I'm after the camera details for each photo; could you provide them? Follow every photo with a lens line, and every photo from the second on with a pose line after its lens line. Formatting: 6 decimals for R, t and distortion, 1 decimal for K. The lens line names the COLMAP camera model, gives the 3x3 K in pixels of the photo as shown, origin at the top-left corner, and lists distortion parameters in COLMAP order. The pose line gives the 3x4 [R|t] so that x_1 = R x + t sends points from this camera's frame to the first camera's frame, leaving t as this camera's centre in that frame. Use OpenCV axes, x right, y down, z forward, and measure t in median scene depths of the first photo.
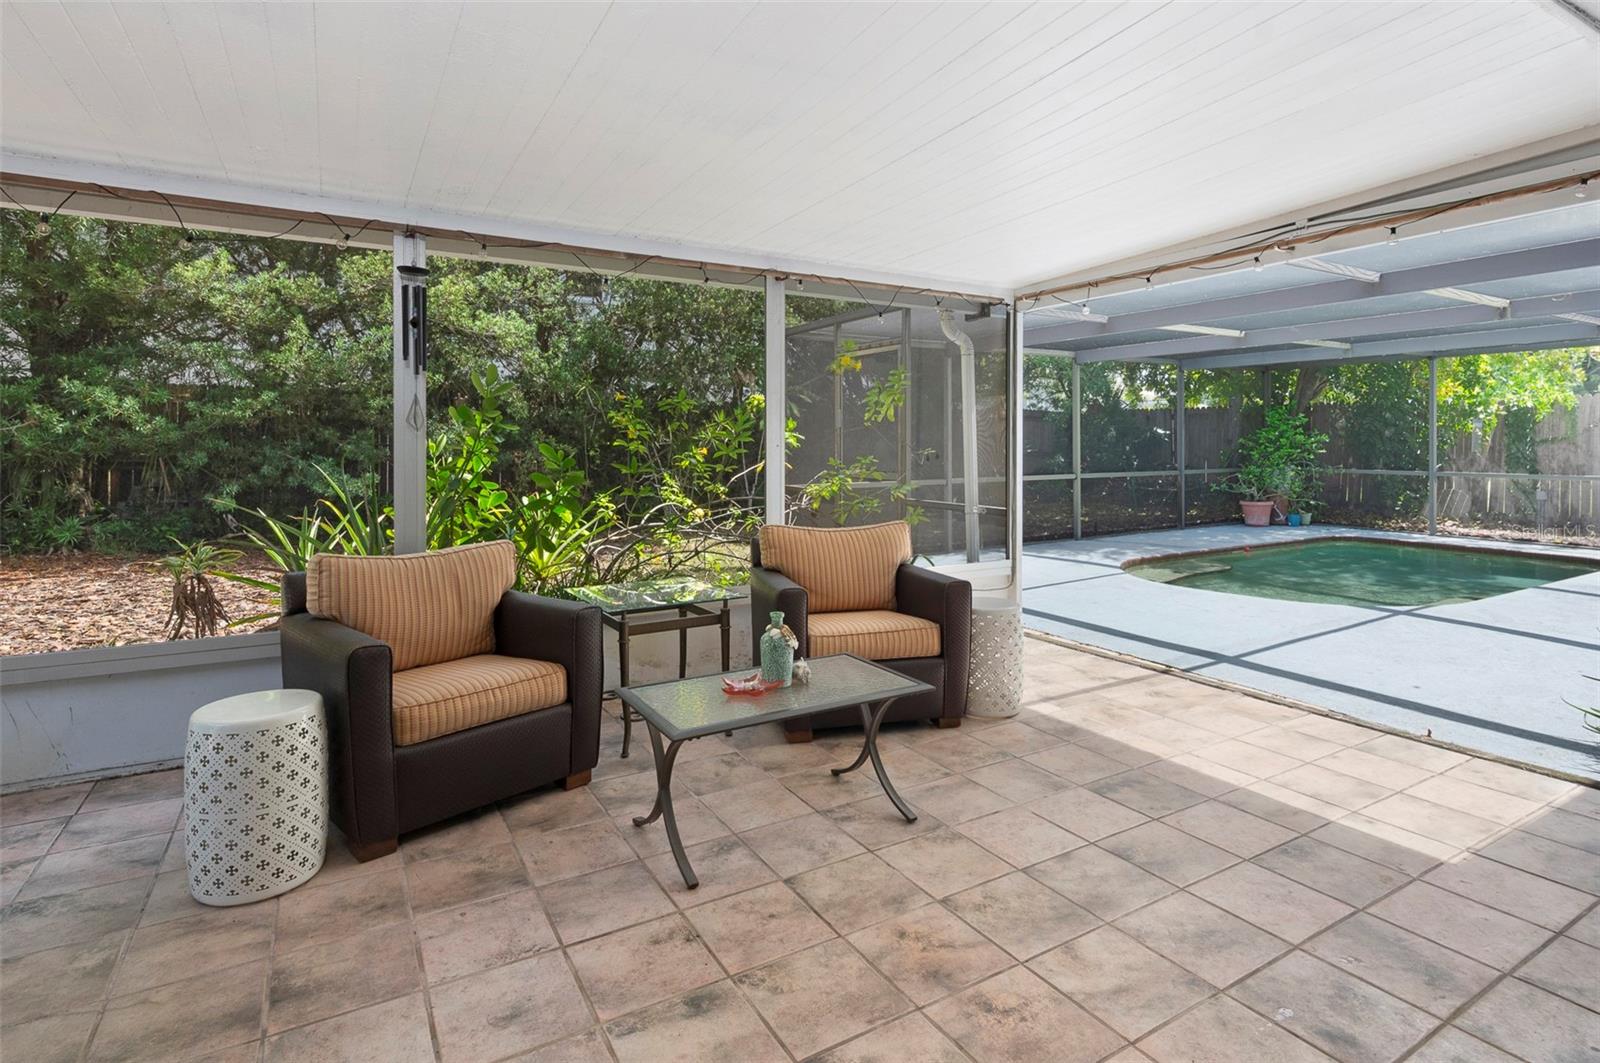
lens RADIAL K [[811.2, 0, 808.0], [0, 811.2, 444.7], [0, 0, 1]] dist [-0.001559, -0.000340]
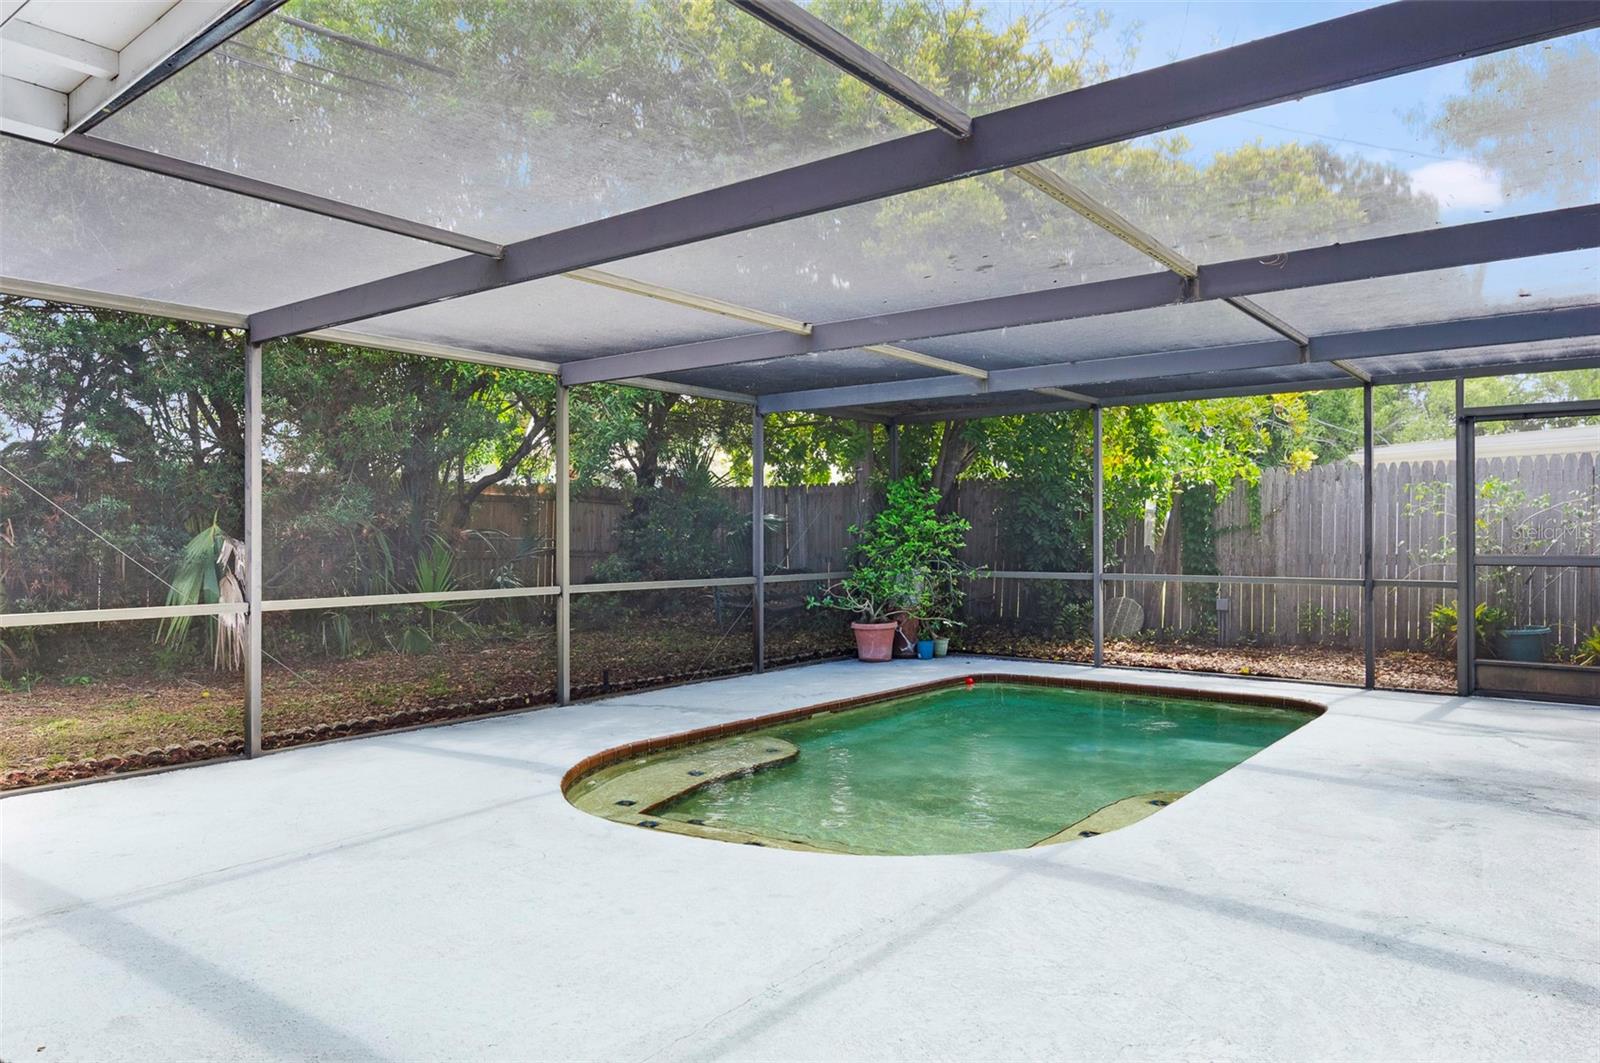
lens RADIAL K [[1062.3, 0, 800.0], [0, 1062.3, 531.5], [0, 0, 1]] dist [0.002552, 0.000685]
pose [[0.929880, 0.002642, 0.367853, 0.188024], [0.001649, 0.999934, -0.011350, 0.006464], [-0.367858, 0.011161, 0.929815, 0.234818]]
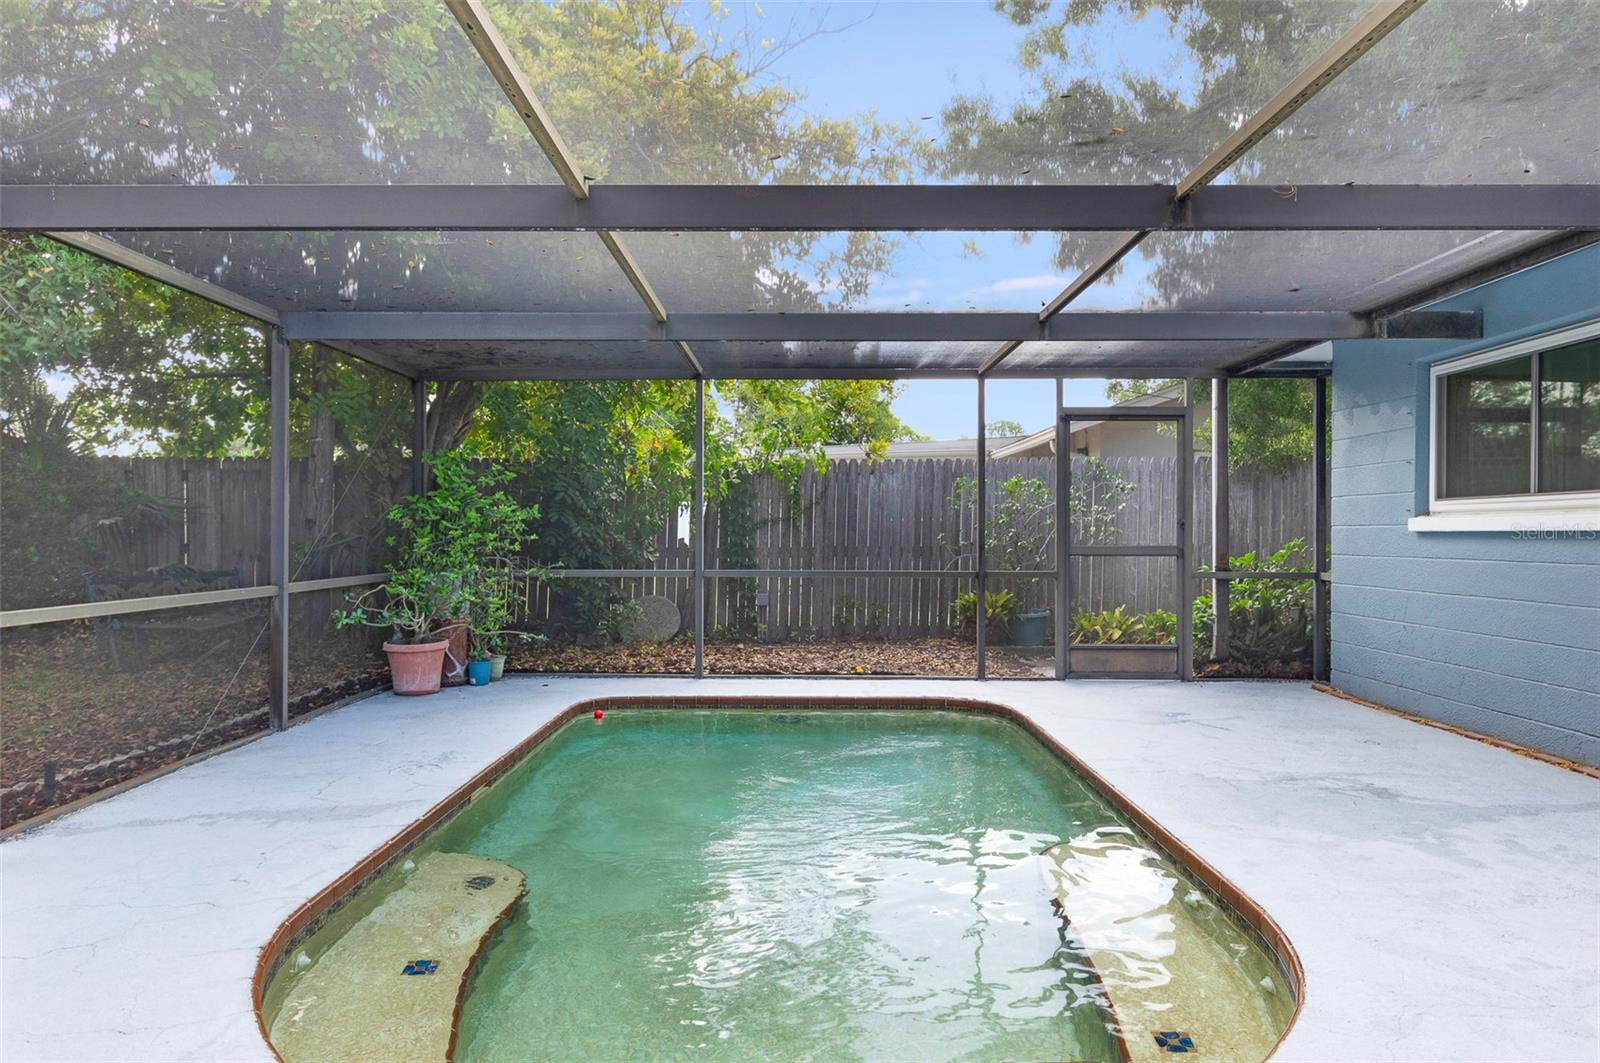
lens RADIAL K [[1029.5, 0, 800.0], [0, 1029.5, 531.5], [0, 0, 1]] dist [-0.002230, 0.000733]
pose [[0.514436, 0.003903, 0.857520, 0.147172], [0.001466, 0.999984, -0.005431, 0.007858], [-0.857528, 0.004051, 0.514422, 0.496024]]
